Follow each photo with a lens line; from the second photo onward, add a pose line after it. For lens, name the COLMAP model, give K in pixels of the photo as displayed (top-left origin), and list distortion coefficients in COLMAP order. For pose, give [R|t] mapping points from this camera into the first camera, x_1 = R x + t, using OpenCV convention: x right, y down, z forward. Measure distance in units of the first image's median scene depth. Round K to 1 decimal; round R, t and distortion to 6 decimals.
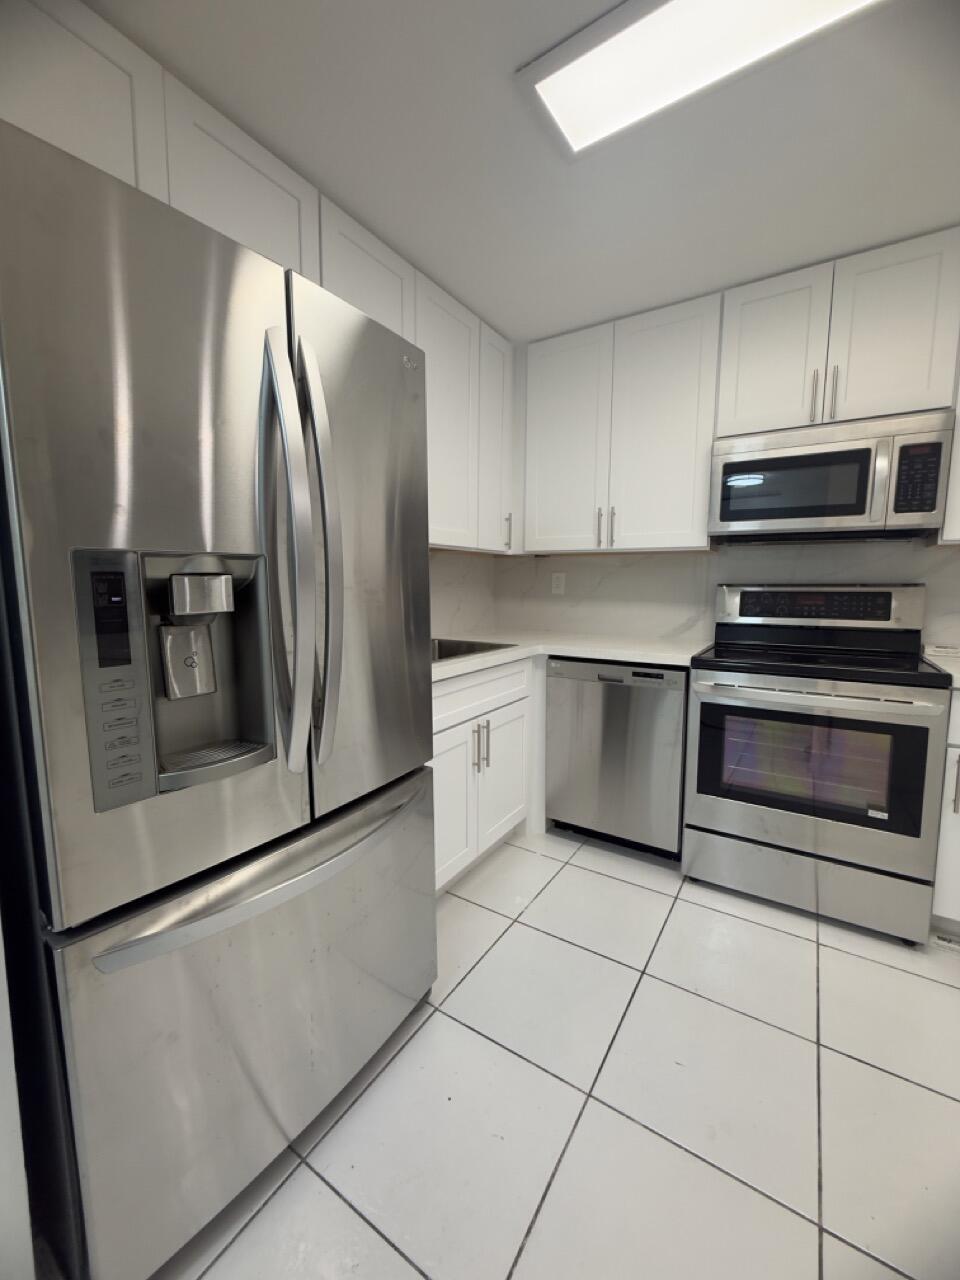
lens RADIAL K [[508.1, 0, 479.3], [0, 508.1, 636.4], [0, 0, 1]] dist [-0.002429, -0.000223]
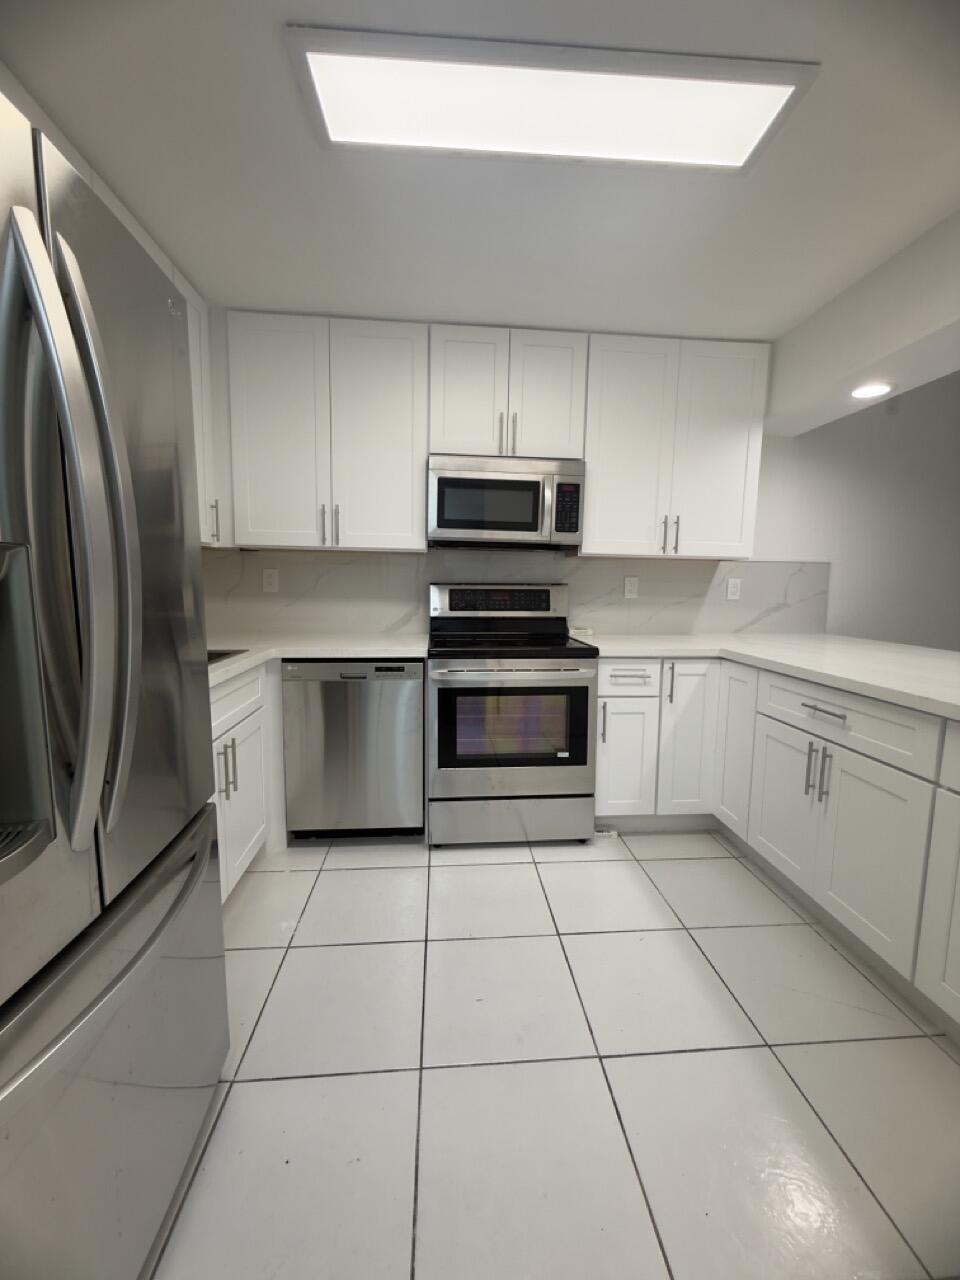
lens RADIAL K [[508.1, 0, 480.8], [0, 508.1, 636.0], [0, 0, 1]] dist [-0.002429, -0.000223]
pose [[0.790835, -0.058053, 0.609271, -0.168151], [0.052754, 0.998252, 0.026641, -0.011175], [-0.609752, 0.011073, 0.792515, 0.045781]]
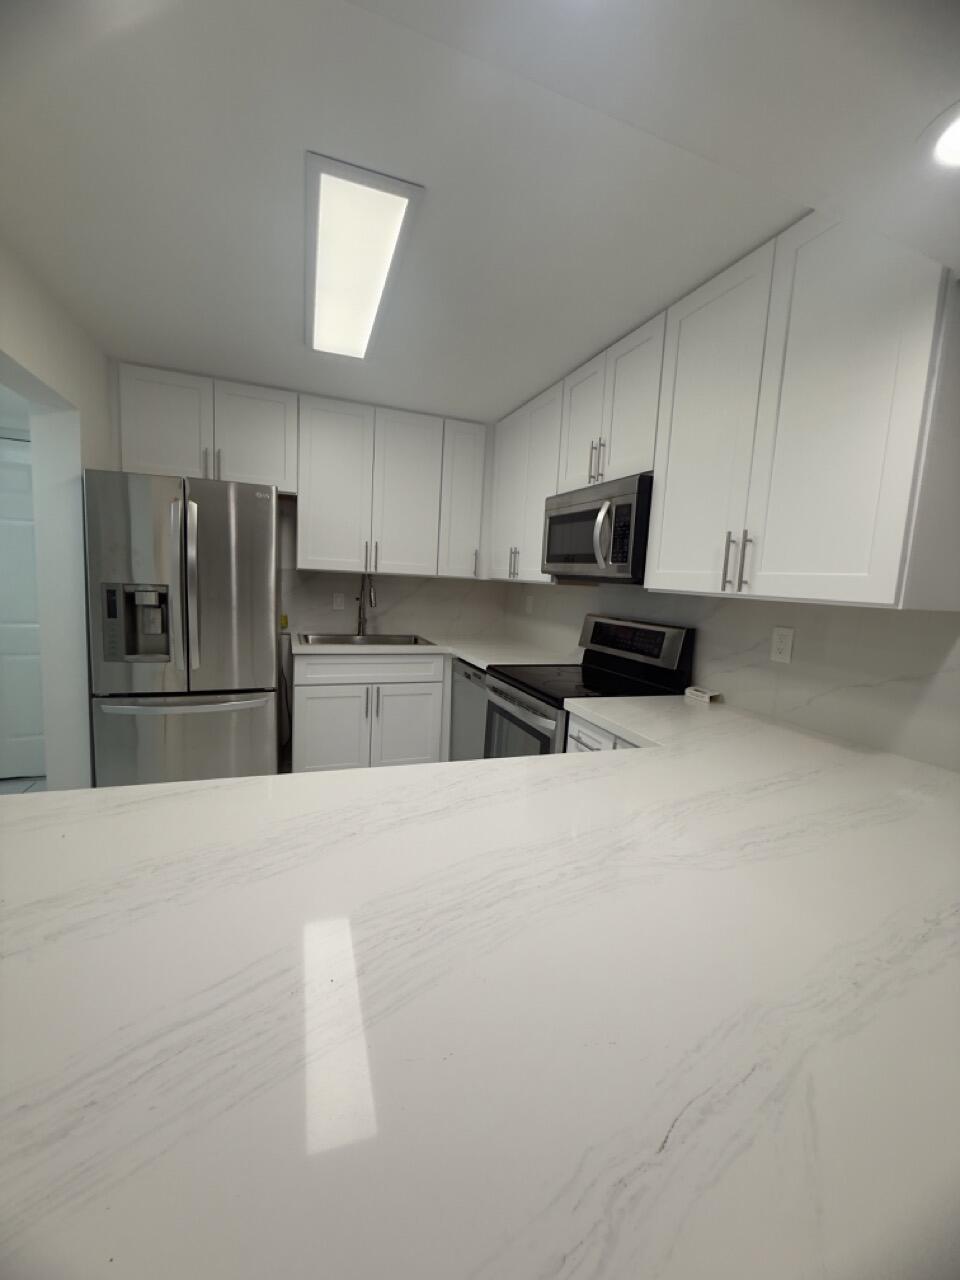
lens RADIAL K [[508.1, 0, 481.2], [0, 508.1, 635.6], [0, 0, 1]] dist [-0.002429, -0.000223]
pose [[0.807970, 0.105245, -0.579748, 1.174690], [-0.112238, 0.993394, 0.023914, -0.066564], [0.578435, 0.045748, 0.814445, -0.106567]]
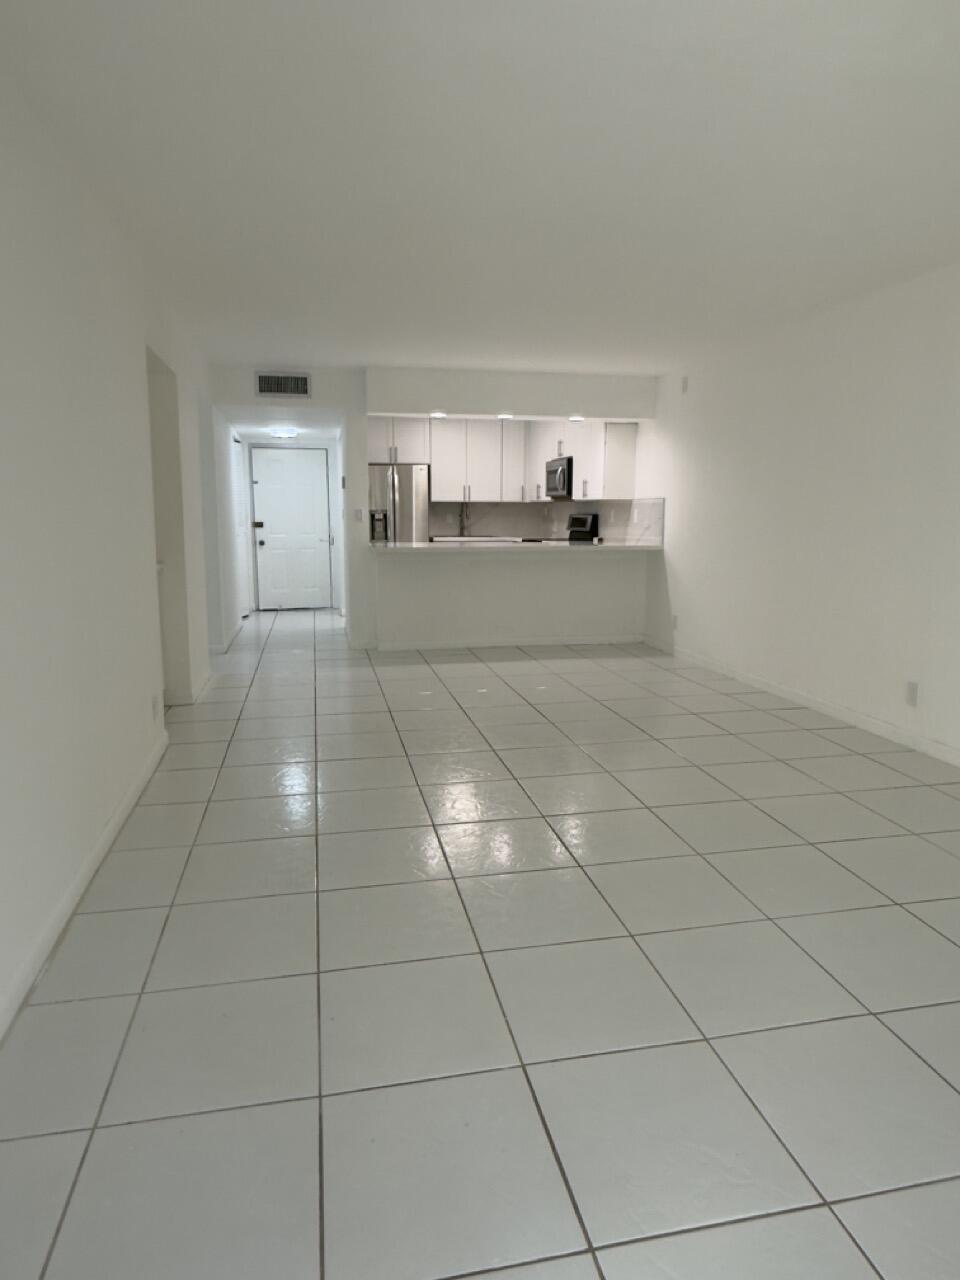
lens RADIAL K [[776.0, 0, 475.3], [0, 776.0, 641.8], [0, 0, 1]] dist [0.005377, 0.000132]
pose [[0.706871, 0.111820, -0.698448, 3.502719], [-0.073153, 0.993687, 0.085052, 0.275448], [0.703550, -0.009028, 0.710589, -2.468678]]
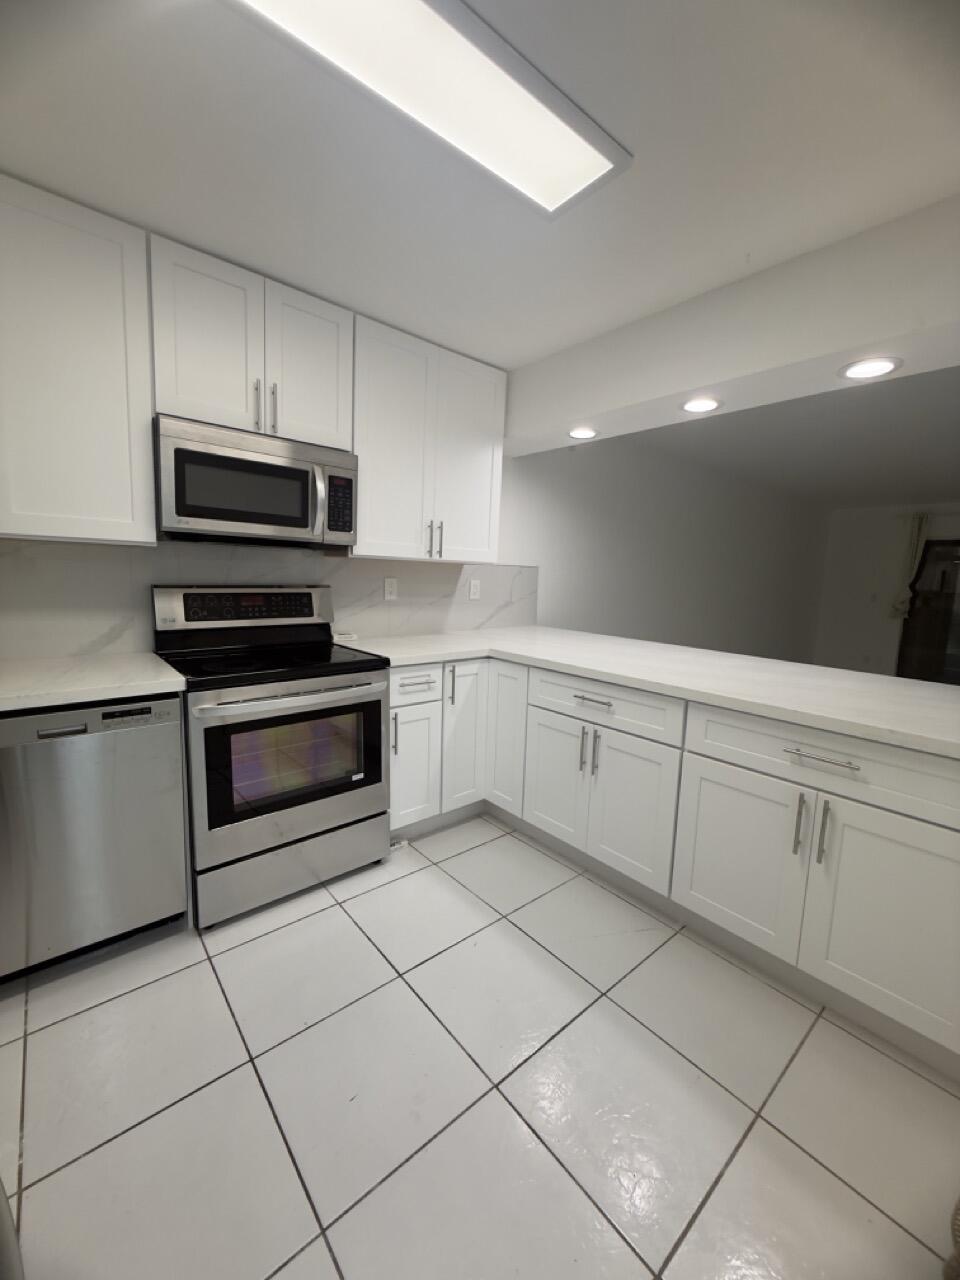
lens RADIAL K [[508.1, 0, 481.1], [0, 508.1, 636.1], [0, 0, 1]] dist [-0.002429, -0.000223]
pose [[0.280879, -0.112728, 0.953100, -0.238406], [0.066544, 0.992976, 0.097834, -0.079908], [-0.957434, 0.035943, 0.286407, 0.290647]]
